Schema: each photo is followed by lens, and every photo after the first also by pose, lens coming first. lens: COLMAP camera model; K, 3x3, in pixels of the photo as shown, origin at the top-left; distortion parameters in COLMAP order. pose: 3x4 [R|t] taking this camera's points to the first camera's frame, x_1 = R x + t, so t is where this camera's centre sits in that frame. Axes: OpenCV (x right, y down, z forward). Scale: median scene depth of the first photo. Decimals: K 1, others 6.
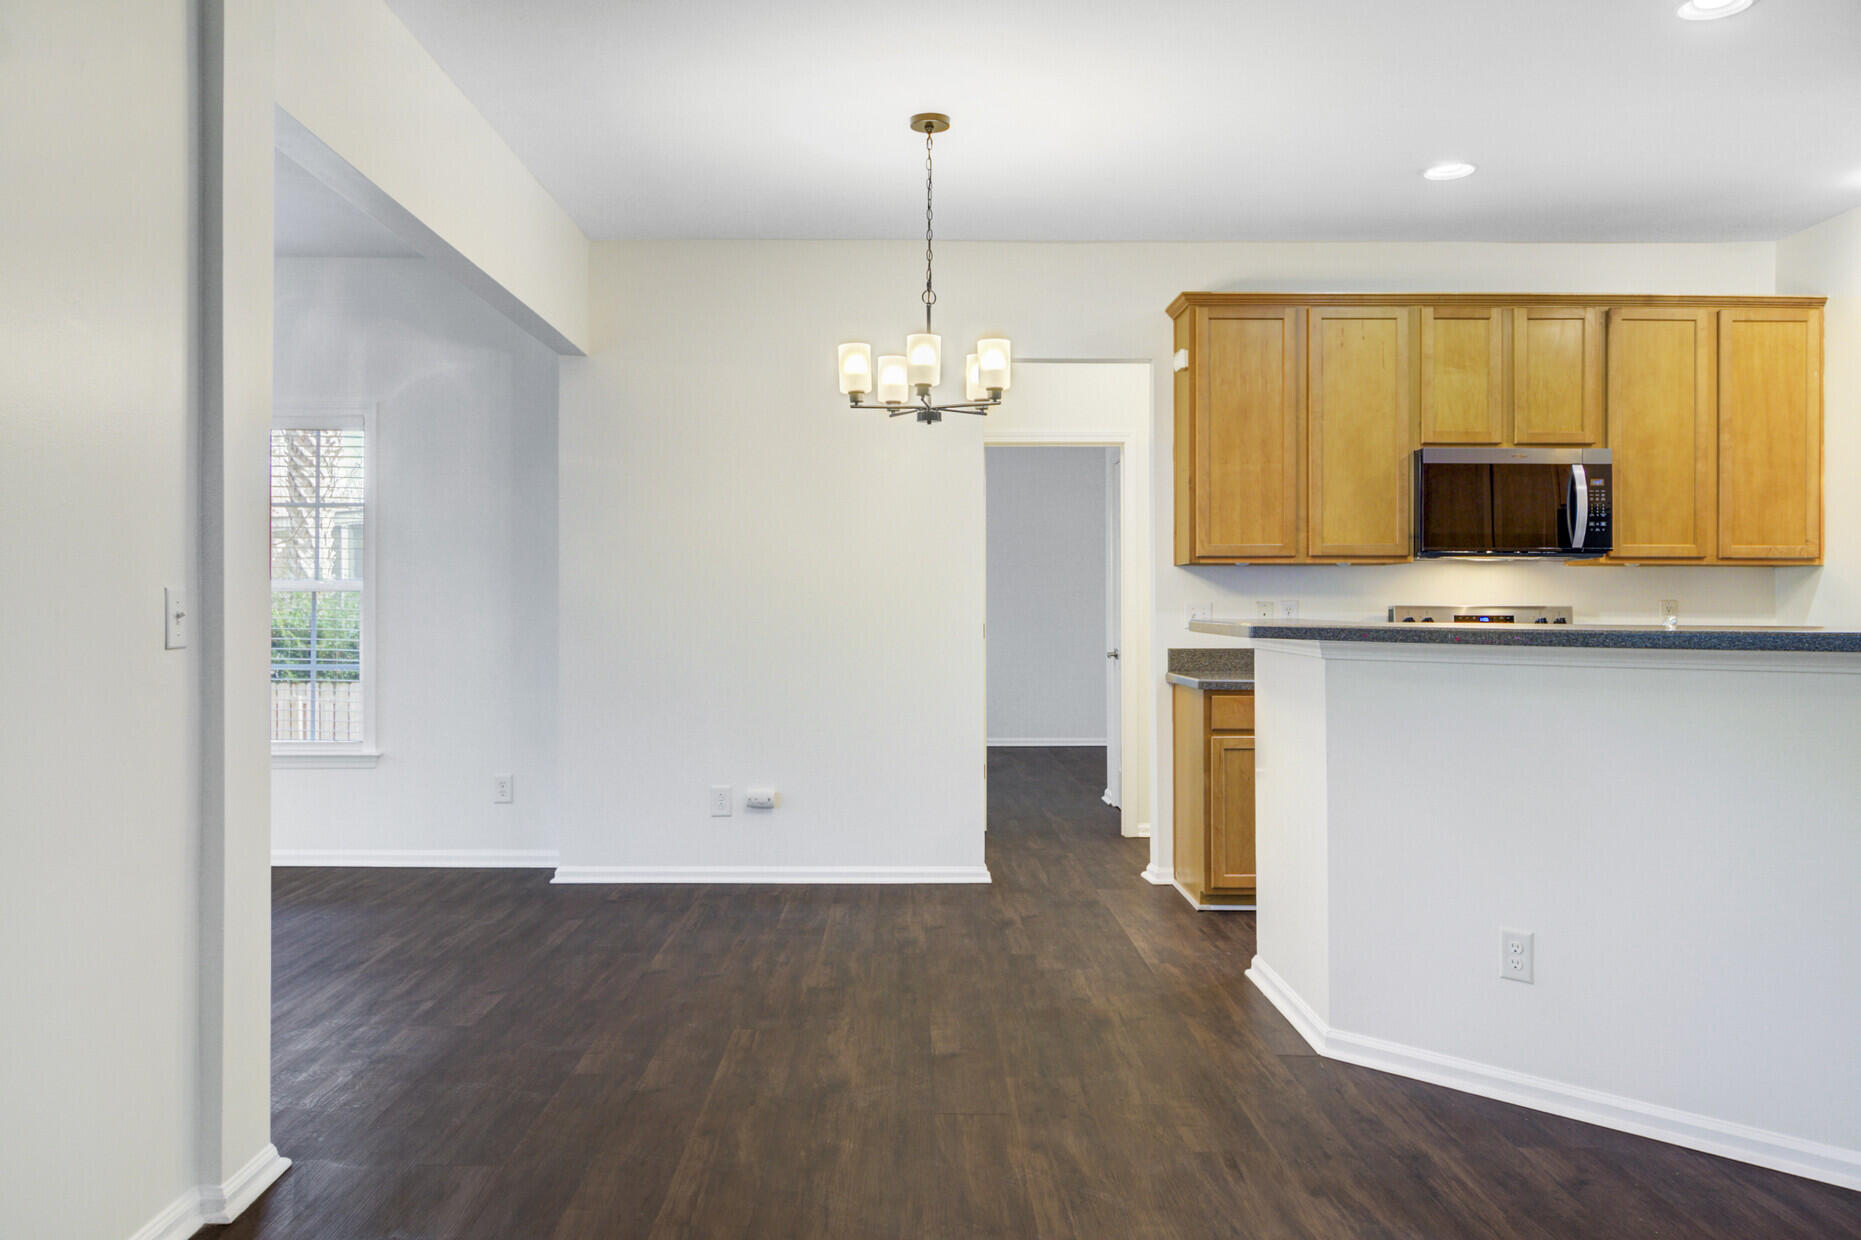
lens RADIAL K [[1438.0, 0, 930.5], [0, 1438.0, 620.0], [0, 0, 1]] dist [-0.004666, 0.000984]
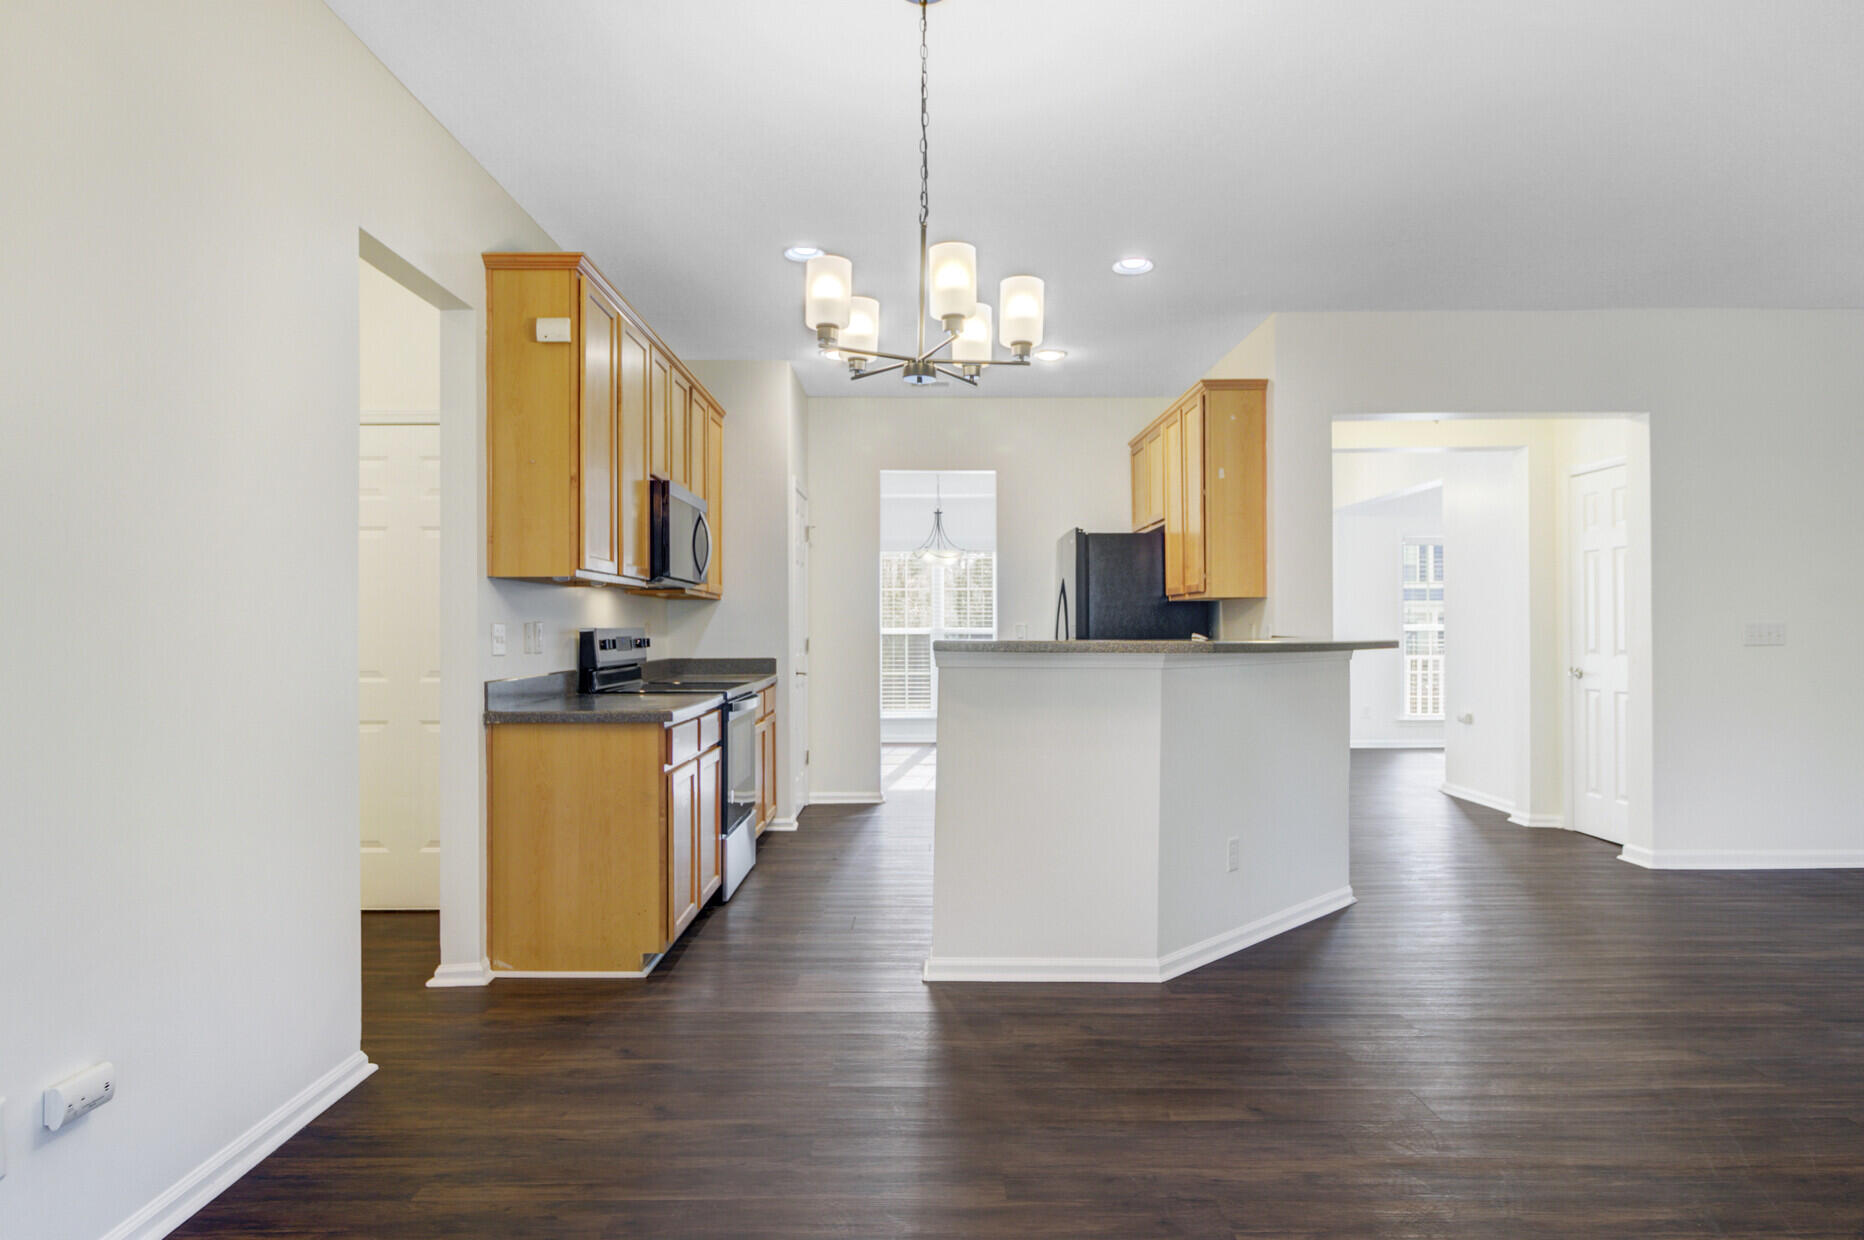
lens RADIAL K [[1066.8, 0, 932.0], [0, 1066.8, 620.0], [0, 0, 1]] dist [0.001508, -0.001979]
pose [[0.004658, 0.007847, 0.999958, -0.453852], [0.007837, 0.999938, -0.007883, -0.007944], [-0.999958, 0.007873, 0.004596, 0.803379]]
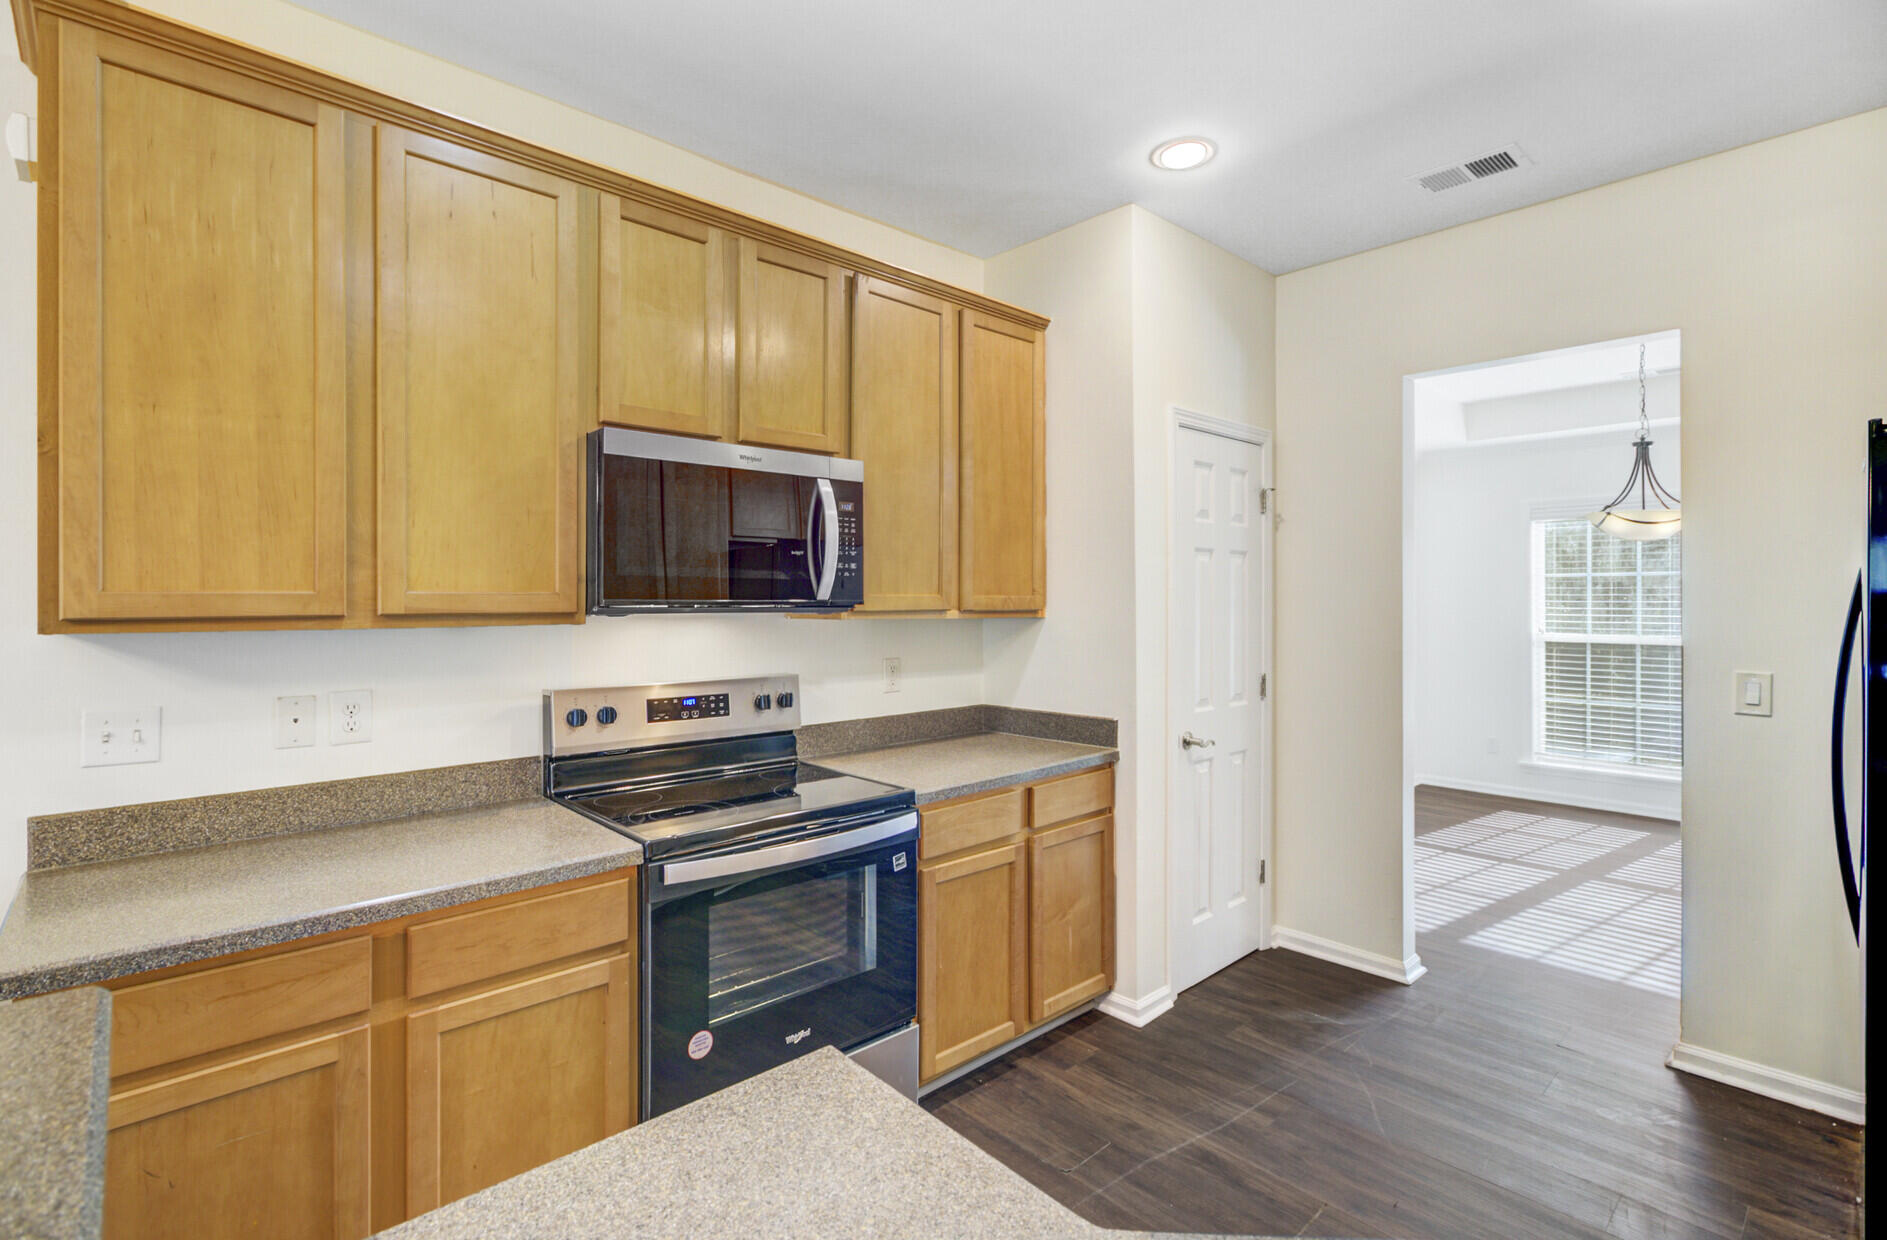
lens RADIAL K [[893.3, 0, 937.4], [0, 893.3, 603.5], [0, 0, 1]] dist [-0.079027, 0.059292]
pose [[0.751611, -0.002119, 0.659603, 0.208575], [0.003873, 0.999992, -0.001200, -0.047561], [-0.659595, 0.003457, 0.751613, 0.640482]]
